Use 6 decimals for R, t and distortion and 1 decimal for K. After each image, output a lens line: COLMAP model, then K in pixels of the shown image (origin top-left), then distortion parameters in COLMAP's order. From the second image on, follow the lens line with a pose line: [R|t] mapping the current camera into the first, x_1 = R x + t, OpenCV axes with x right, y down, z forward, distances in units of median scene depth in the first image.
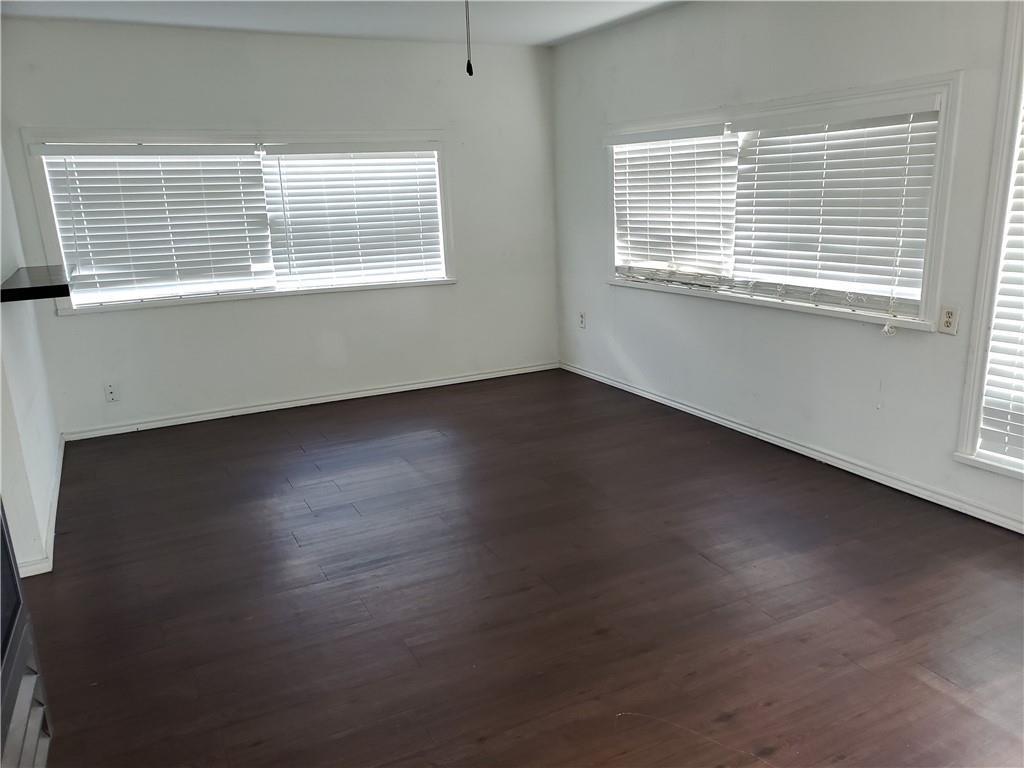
lens RADIAL K [[795.9, 0, 503.8], [0, 795.9, 382.8], [0, 0, 1]] dist [-0.003275, 0.019649]
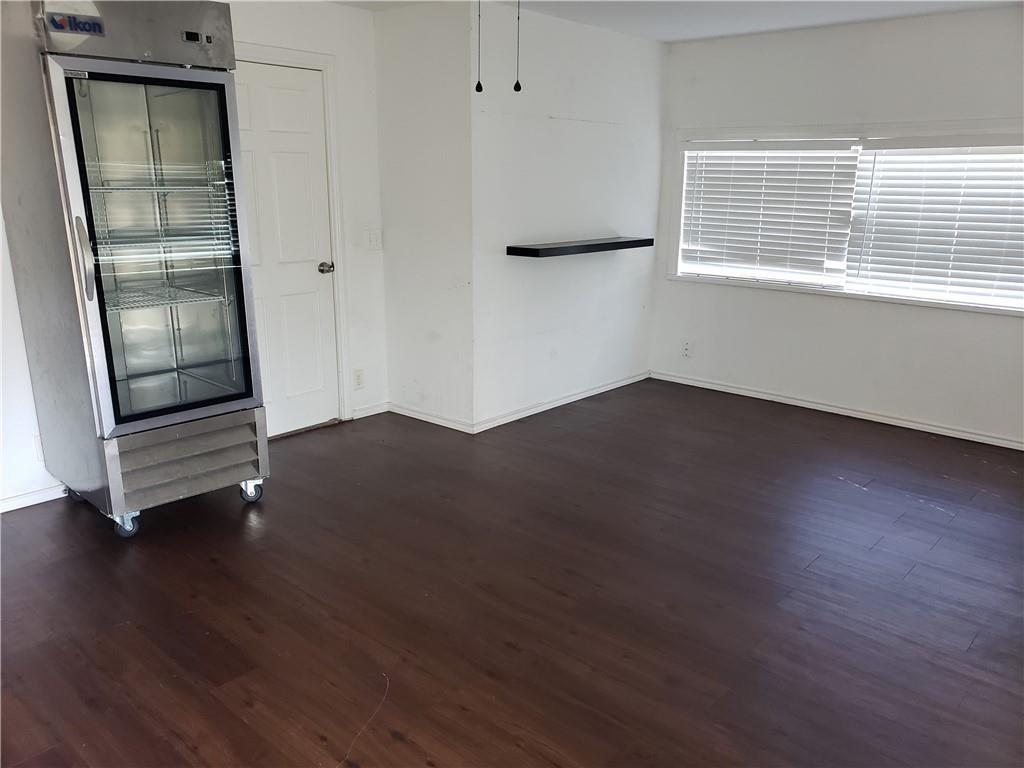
lens RADIAL K [[795.9, 0, 501.0], [0, 795.9, 387.6], [0, 0, 1]] dist [-0.003275, 0.019649]
pose [[0.373825, 0.270712, -0.887113, 0.465259], [-0.252407, 0.950052, 0.183555, -0.079528], [0.892494, 0.155296, 0.423483, 0.245905]]
